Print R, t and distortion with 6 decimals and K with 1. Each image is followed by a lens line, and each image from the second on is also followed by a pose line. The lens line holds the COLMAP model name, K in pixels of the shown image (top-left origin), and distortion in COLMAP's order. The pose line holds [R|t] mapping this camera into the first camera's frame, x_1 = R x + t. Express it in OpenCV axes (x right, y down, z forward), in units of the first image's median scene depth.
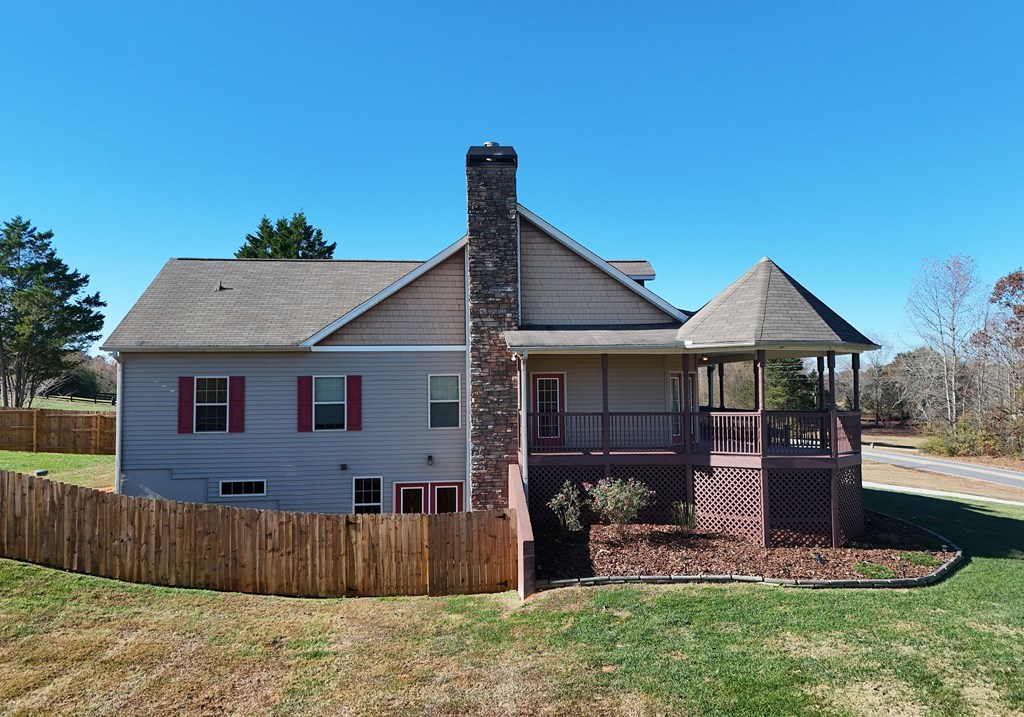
lens RADIAL K [[733.6, 0, 512.0], [0, 733.6, 358.5], [0, 0, 1]] dist [0.101926, -0.083353]
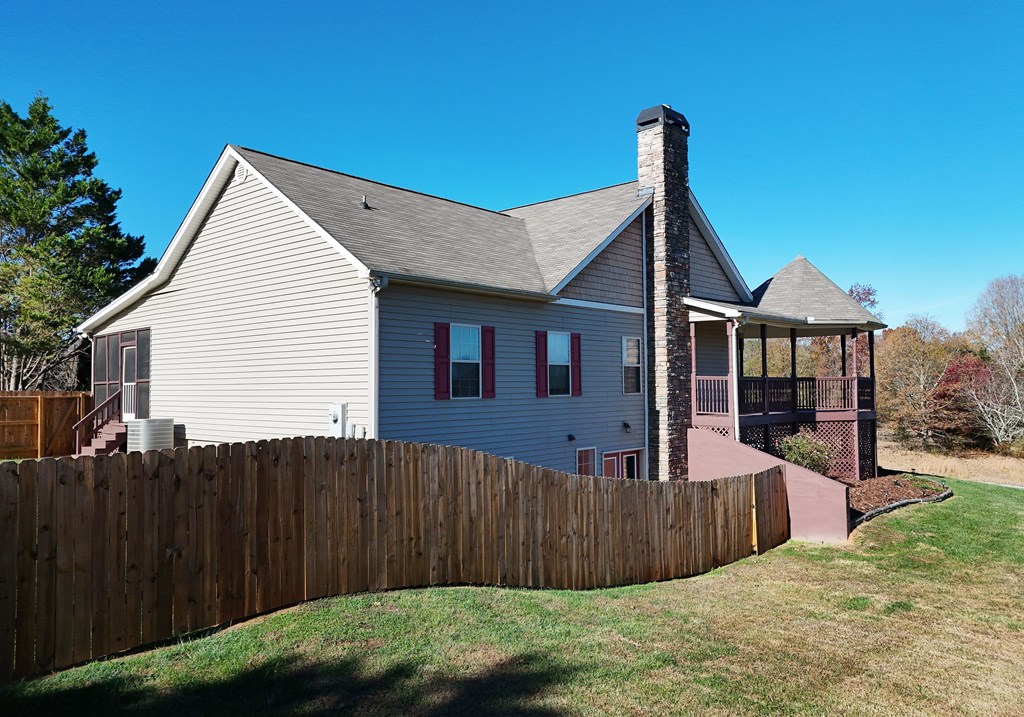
lens RADIAL K [[733.6, 0, 512.0], [0, 733.6, 358.5], [0, 0, 1]] dist [0.101926, -0.083353]
pose [[0.724037, 0.027650, 0.689206, -0.882067], [-0.029600, 0.999521, -0.009003, 0.064011], [-0.689125, -0.013882, 0.724509, 0.429538]]
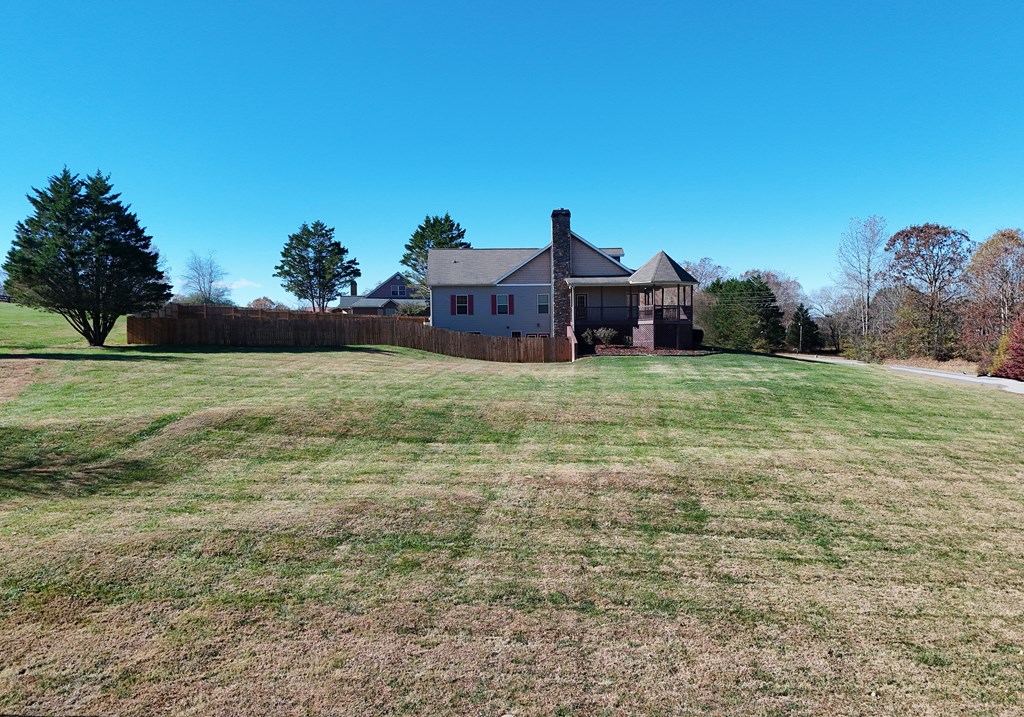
lens RADIAL K [[733.6, 0, 512.0], [0, 733.6, 358.5], [0, 0, 1]] dist [0.101926, -0.083353]
pose [[0.999551, -0.001401, -0.029931, -0.130892], [0.003853, 0.996625, 0.082000, 0.037063], [0.029715, -0.082078, 0.996183, -1.794540]]
